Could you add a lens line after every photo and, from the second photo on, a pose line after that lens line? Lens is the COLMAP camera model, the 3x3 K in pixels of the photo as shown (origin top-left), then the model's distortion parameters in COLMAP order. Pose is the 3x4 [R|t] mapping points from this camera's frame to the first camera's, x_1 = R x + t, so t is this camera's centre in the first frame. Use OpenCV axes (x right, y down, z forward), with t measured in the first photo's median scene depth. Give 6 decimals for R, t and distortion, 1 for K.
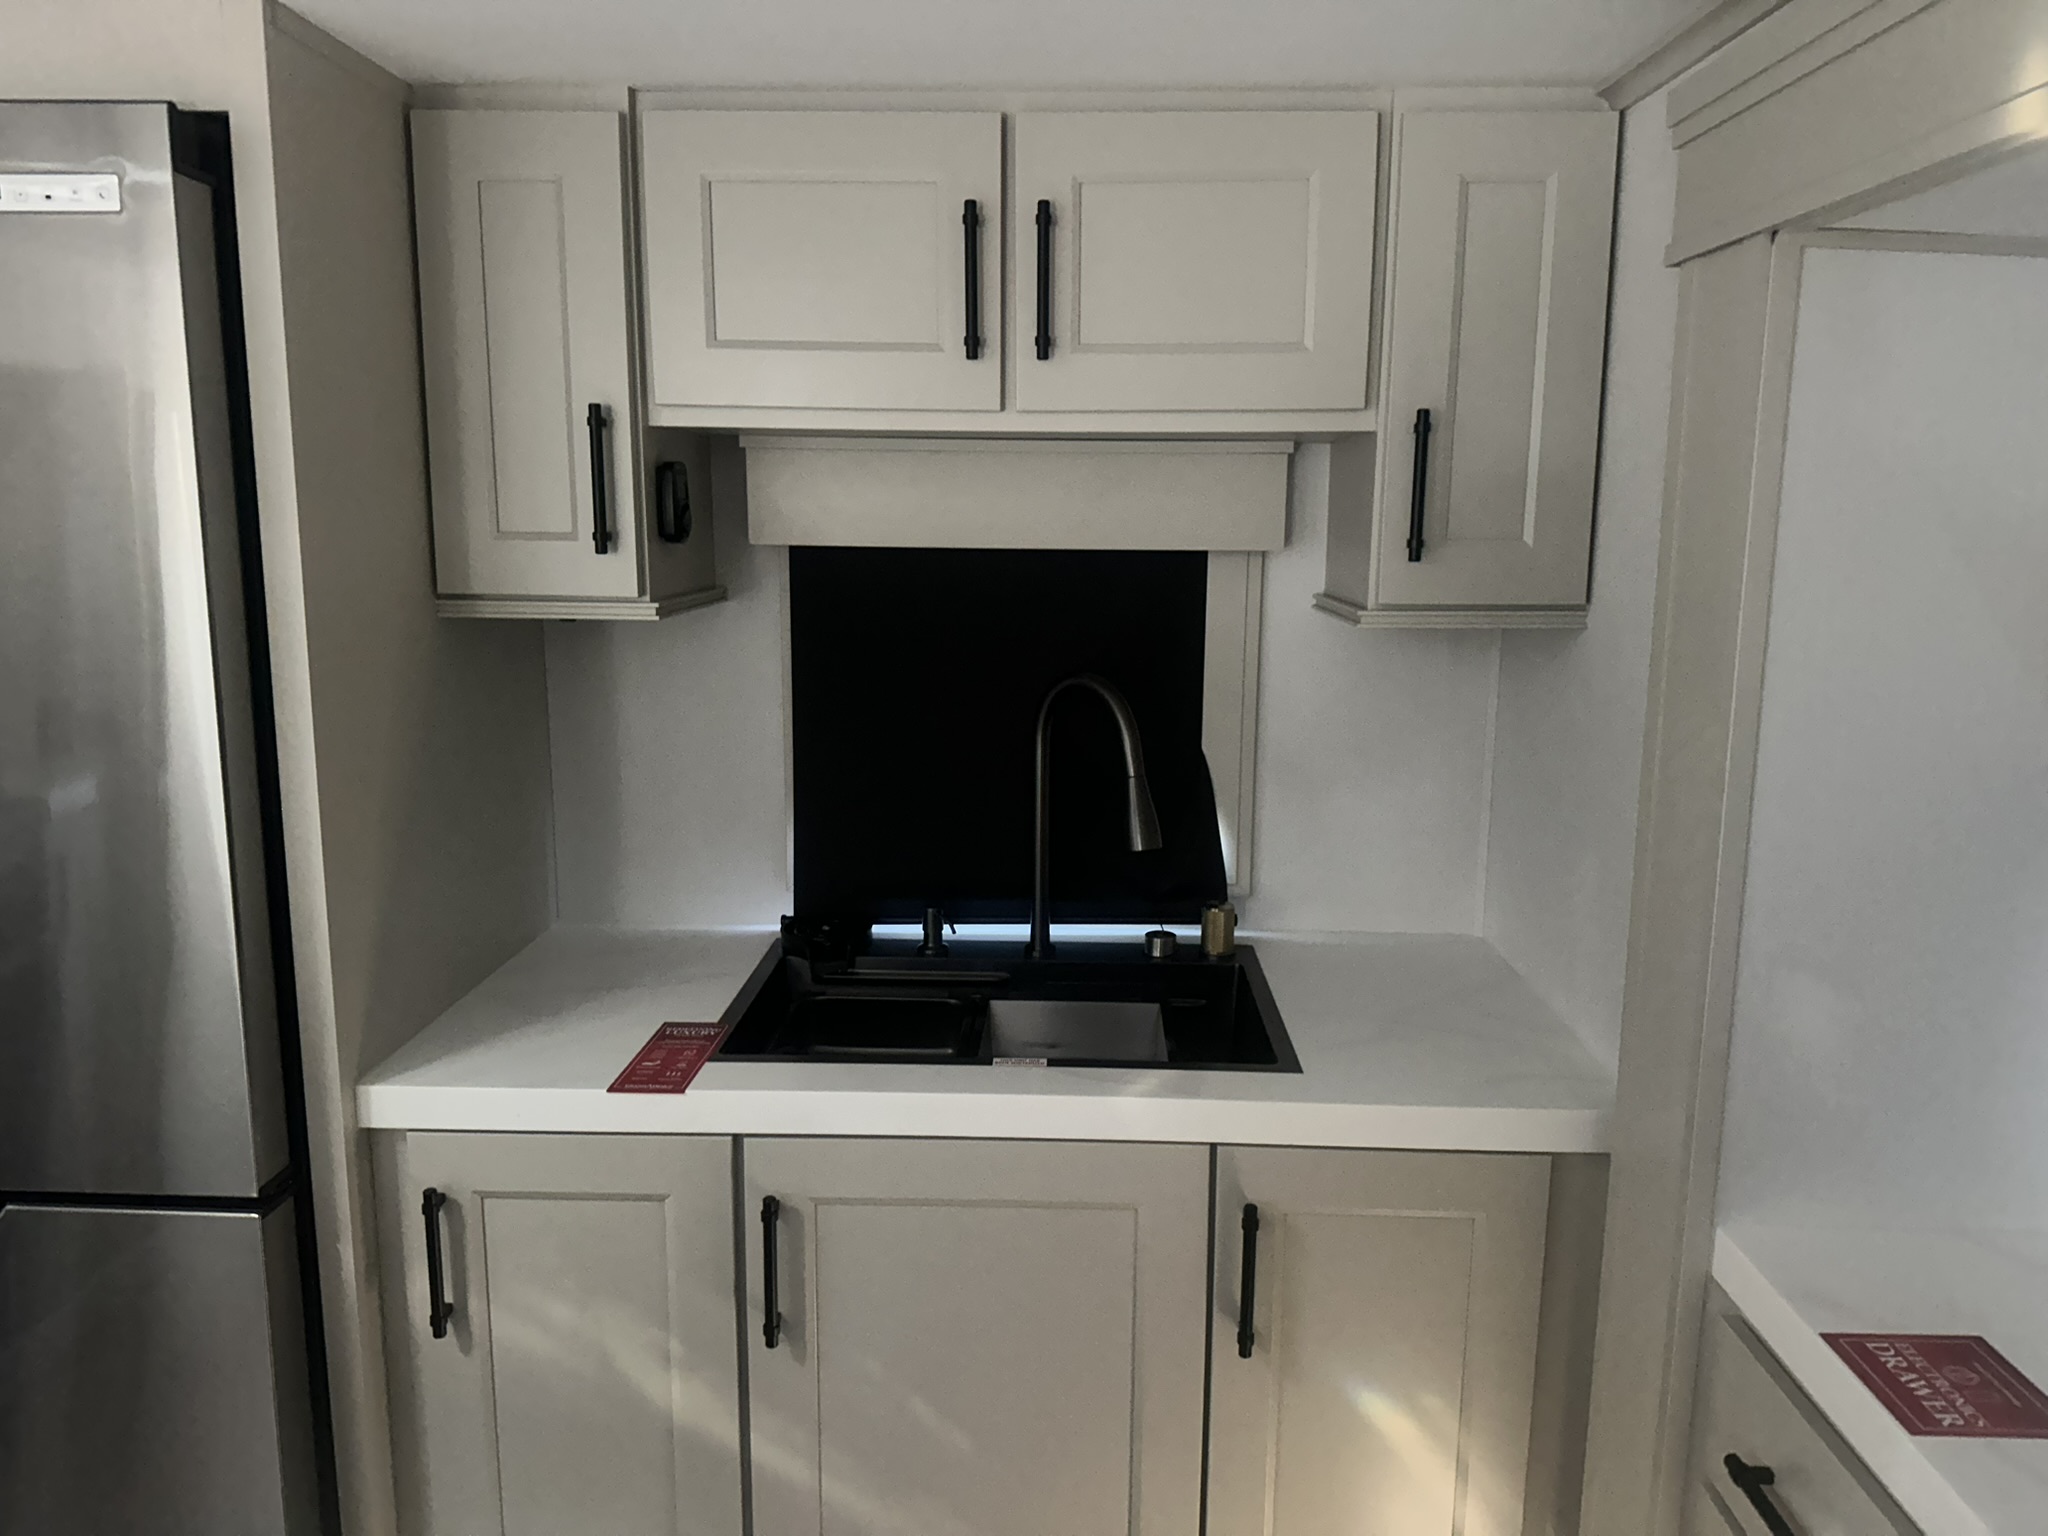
lens RADIAL K [[1451.4, 0, 1090.0], [0, 1451.4, 731.0], [0, 0, 1]] dist [0.046884, -0.053398]
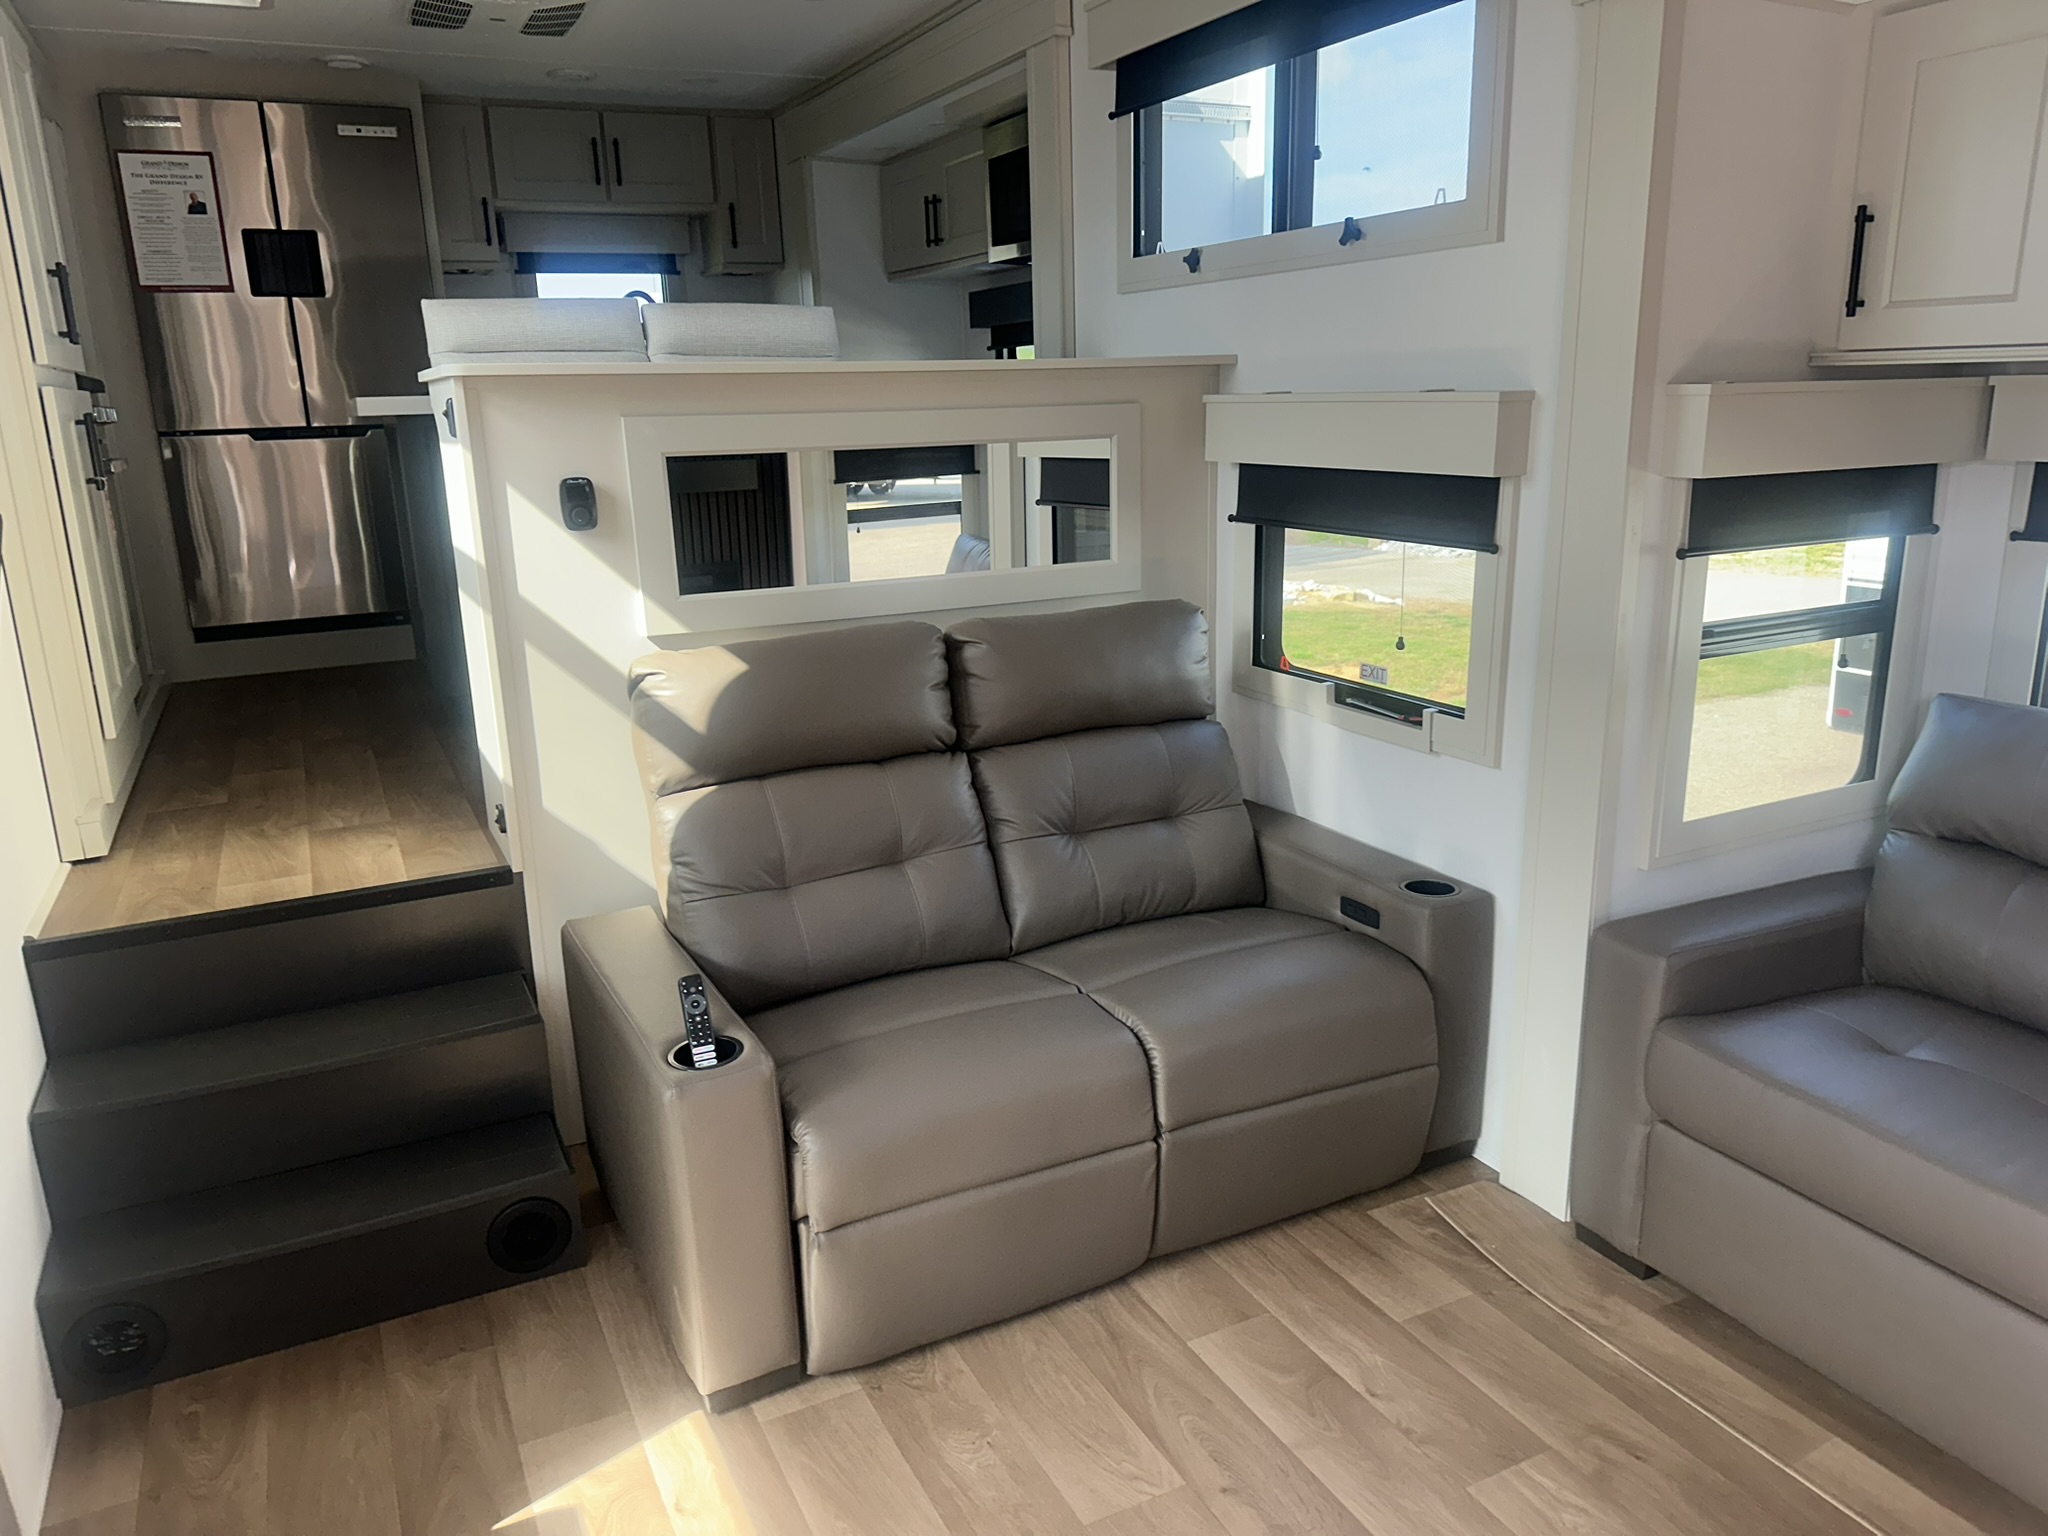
lens RADIAL K [[1451.4, 0, 1017.5], [0, 1451.4, 764.7], [0, 0, 1]] dist [0.046884, -0.053398]
pose [[0.885098, -0.156160, 0.438424, -0.929082], [0.116588, 0.986387, 0.115966, 0.798409], [-0.450564, -0.051526, 0.891256, -2.559759]]
